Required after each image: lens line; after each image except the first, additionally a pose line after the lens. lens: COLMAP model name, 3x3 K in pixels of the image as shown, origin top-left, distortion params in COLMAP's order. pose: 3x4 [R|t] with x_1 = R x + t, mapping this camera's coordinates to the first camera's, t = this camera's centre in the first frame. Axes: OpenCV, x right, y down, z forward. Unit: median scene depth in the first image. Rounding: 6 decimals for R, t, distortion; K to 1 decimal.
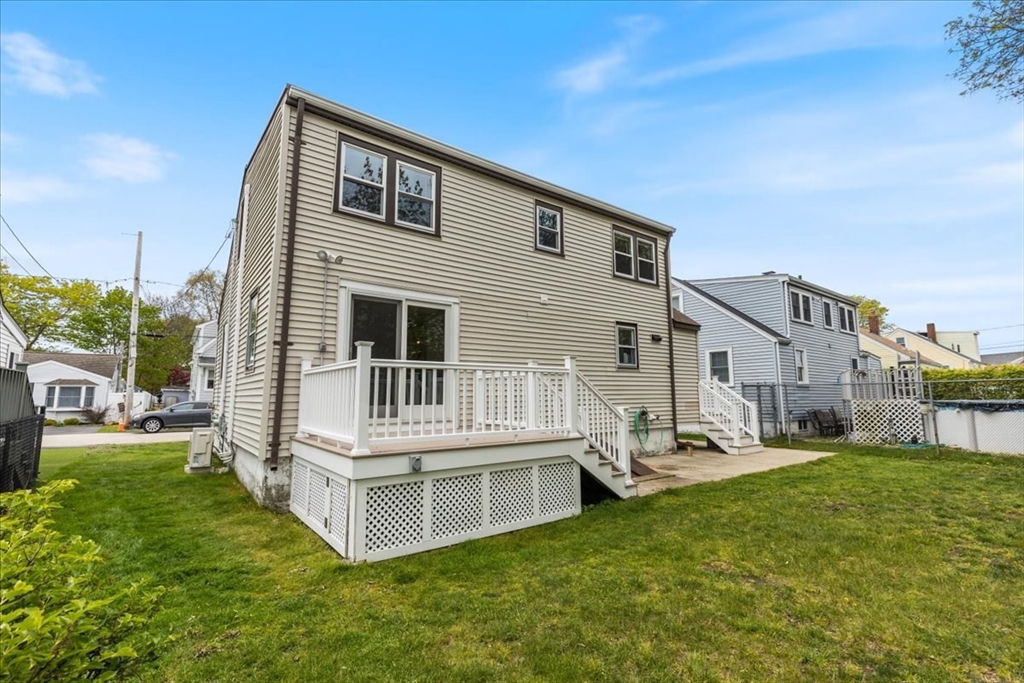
lens RADIAL K [[462.3, 0, 511.9], [0, 462.3, 330.1], [0, 0, 1]] dist [0.000164, -0.000041]
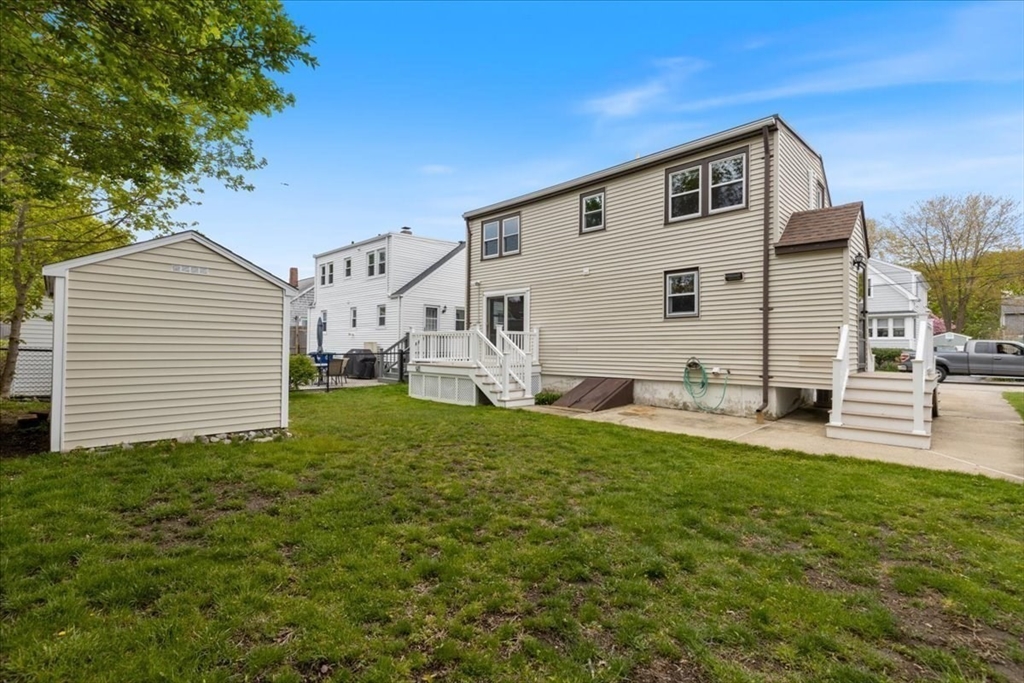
lens RADIAL K [[462.3, 0, 511.9], [0, 462.3, 330.1], [0, 0, 1]] dist [0.000164, -0.000041]
pose [[0.130744, -0.031170, -0.990926, 1.294525], [0.133368, 0.990974, -0.013575, 0.084253], [0.982405, -0.130383, 0.133721, 0.591909]]
